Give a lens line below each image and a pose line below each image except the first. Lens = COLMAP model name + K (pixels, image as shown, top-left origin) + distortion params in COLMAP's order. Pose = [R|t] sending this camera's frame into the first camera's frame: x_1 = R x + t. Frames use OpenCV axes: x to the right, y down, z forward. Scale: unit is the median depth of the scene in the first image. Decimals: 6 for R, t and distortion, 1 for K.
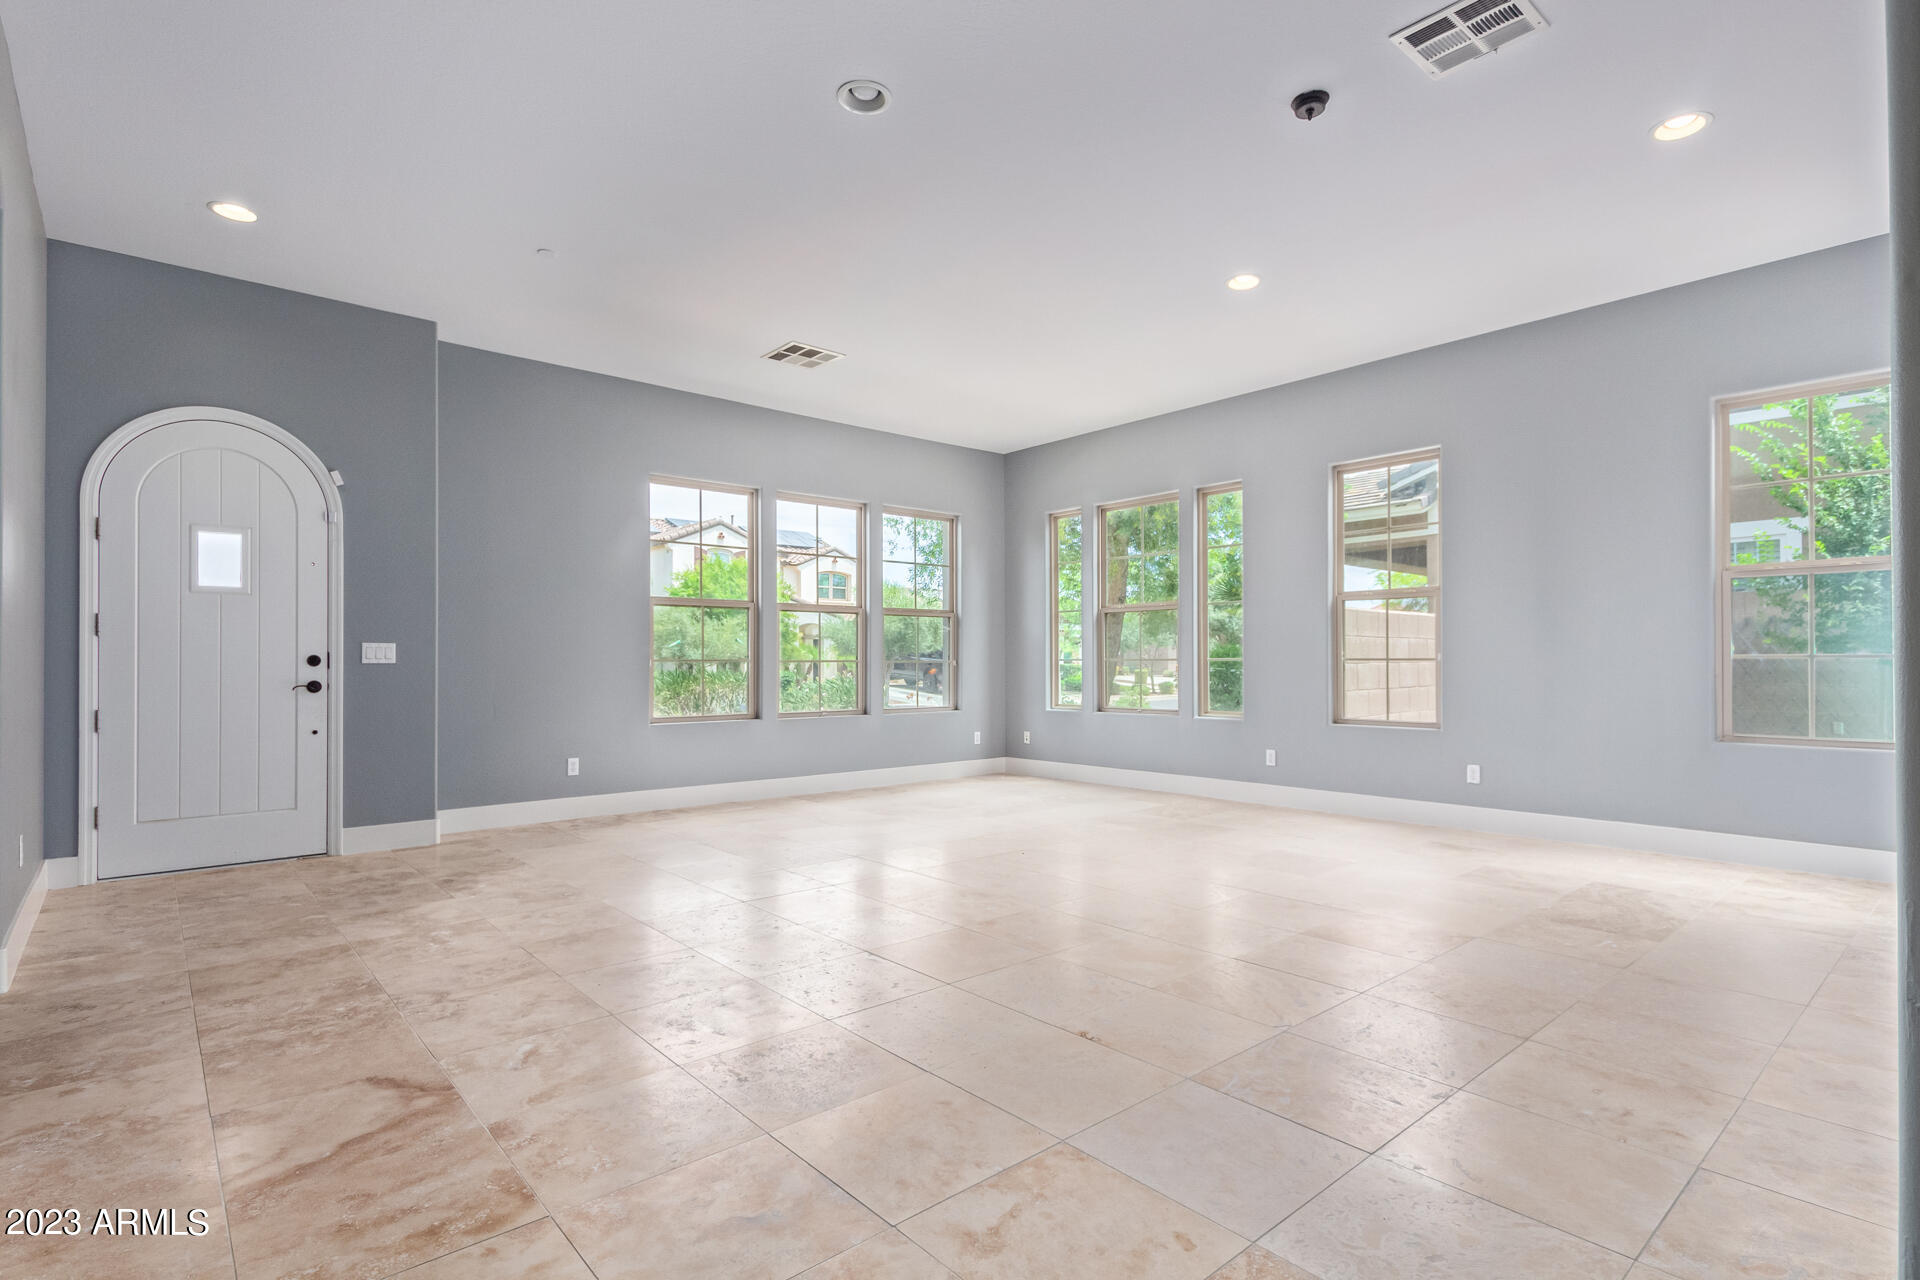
lens RADIAL K [[926.4, 0, 958.4], [0, 926.4, 657.1], [0, 0, 1]] dist [0.022498, -0.009618]
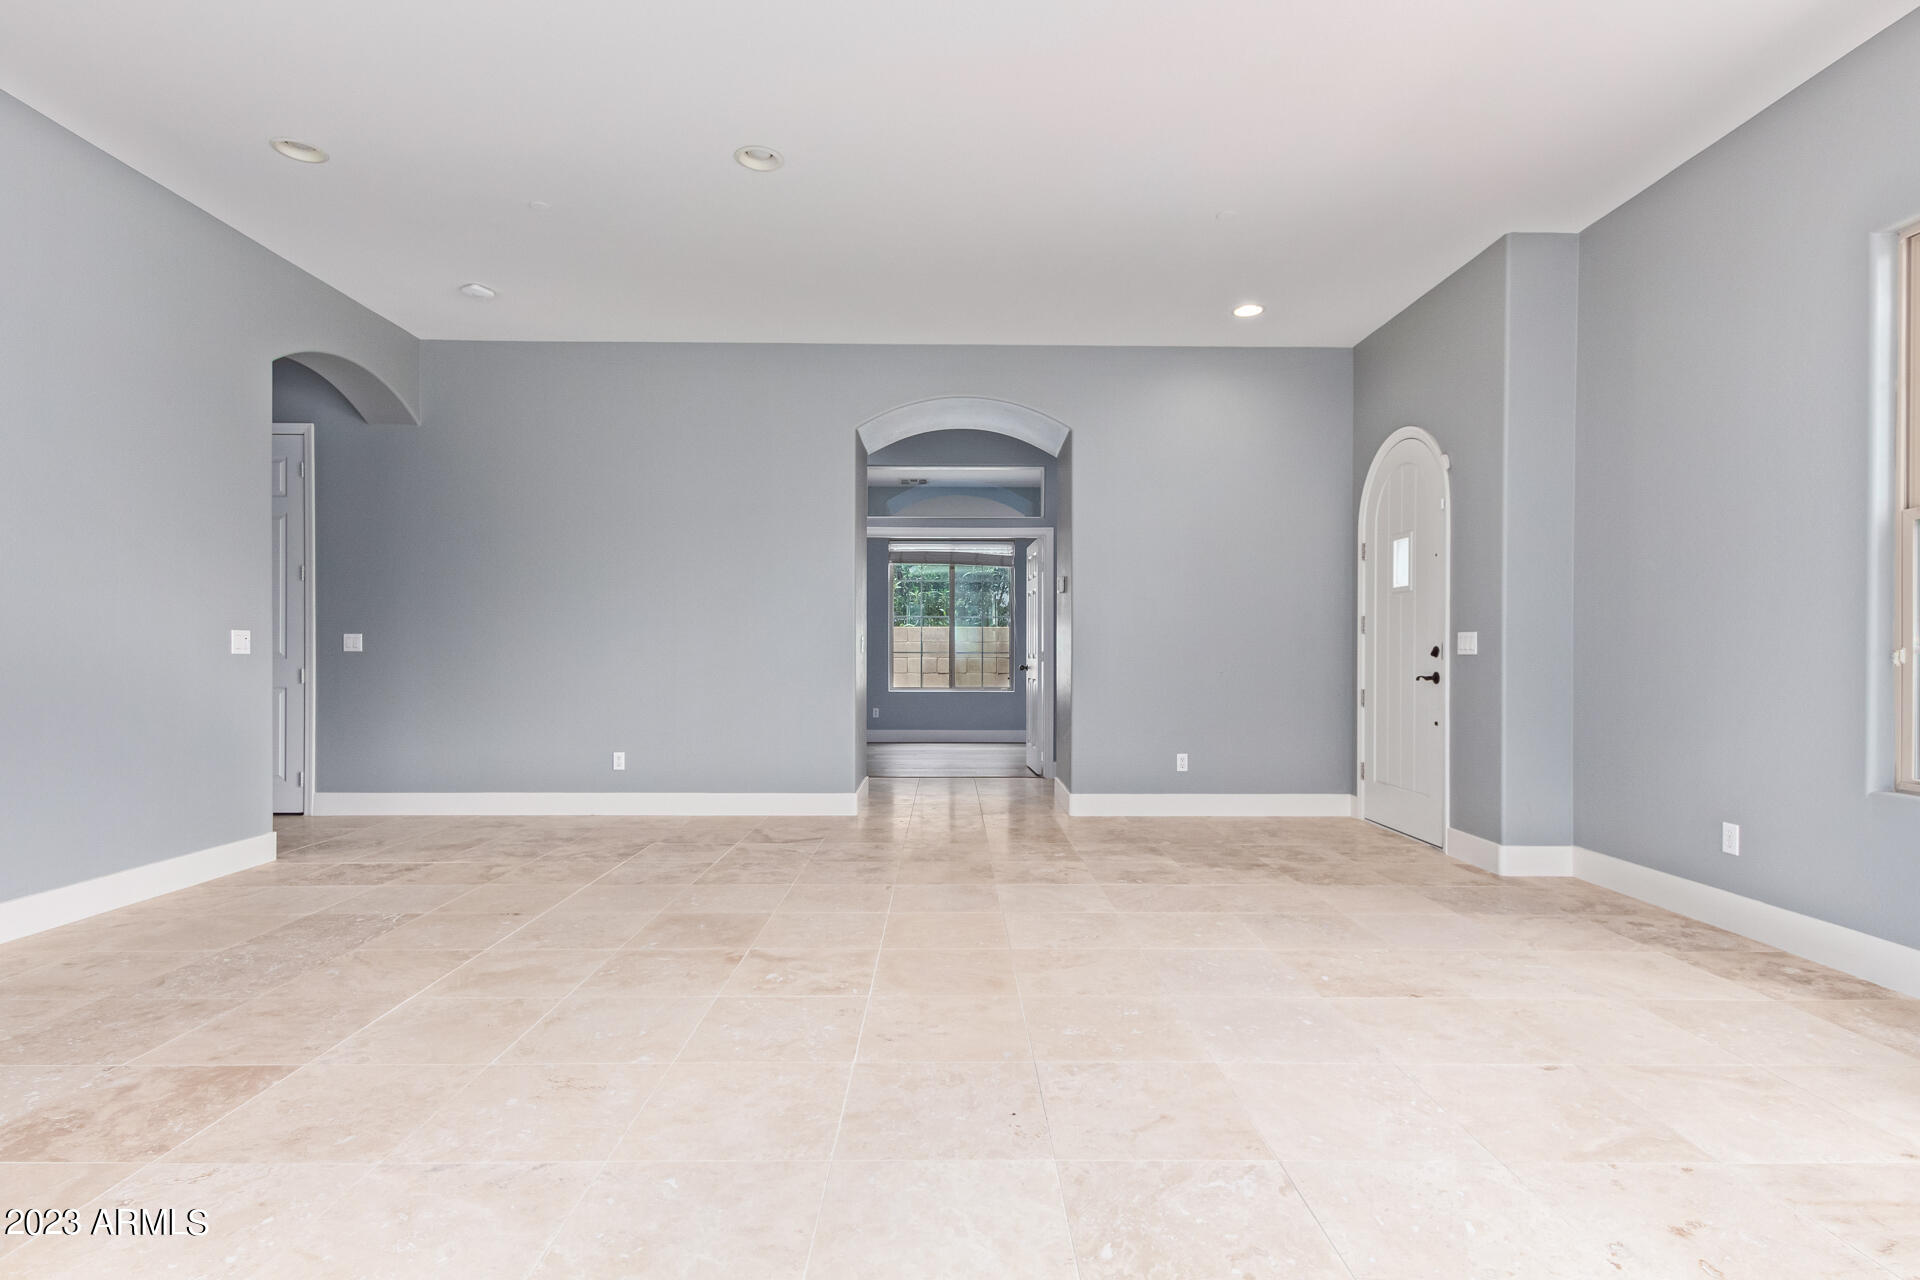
lens RADIAL K [[926.4, 0, 958.4], [0, 926.4, 657.1], [0, 0, 1]] dist [0.022498, -0.009618]
pose [[-0.643303, 0.005578, -0.765591, 0.401749], [0.003943, 0.999984, 0.003972, 0.003304], [0.765601, -0.000463, -0.643315, 1.243962]]
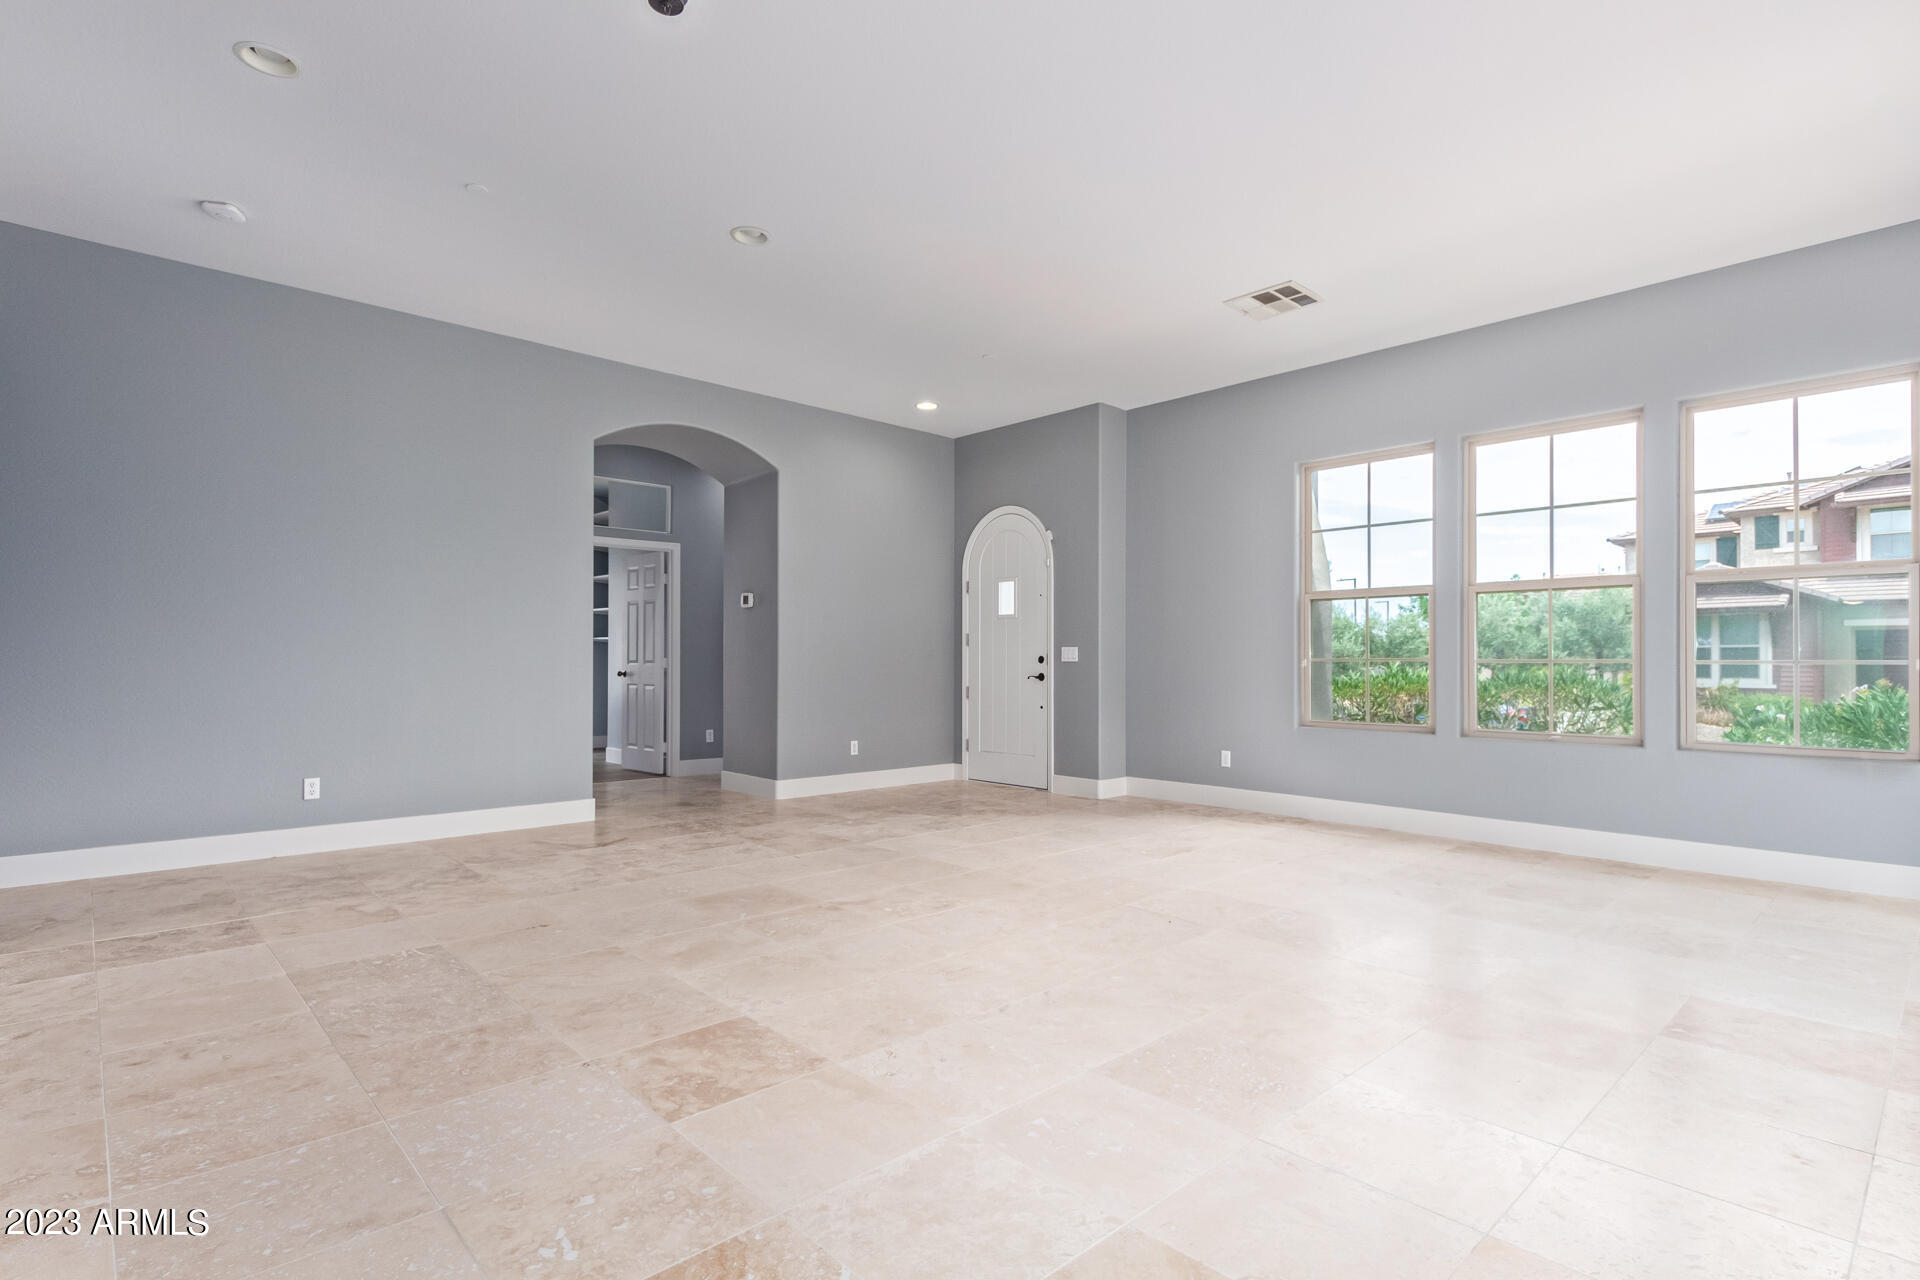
lens RADIAL K [[929.2, 0, 953.6], [0, 929.2, 641.3], [0, 0, 1]] dist [0.012191, -0.001411]
pose [[0.039228, -0.017599, -0.999075, 0.800413], [0.001968, 0.999844, -0.017535, 0.000491], [0.999228, -0.001278, 0.039257, 0.795734]]
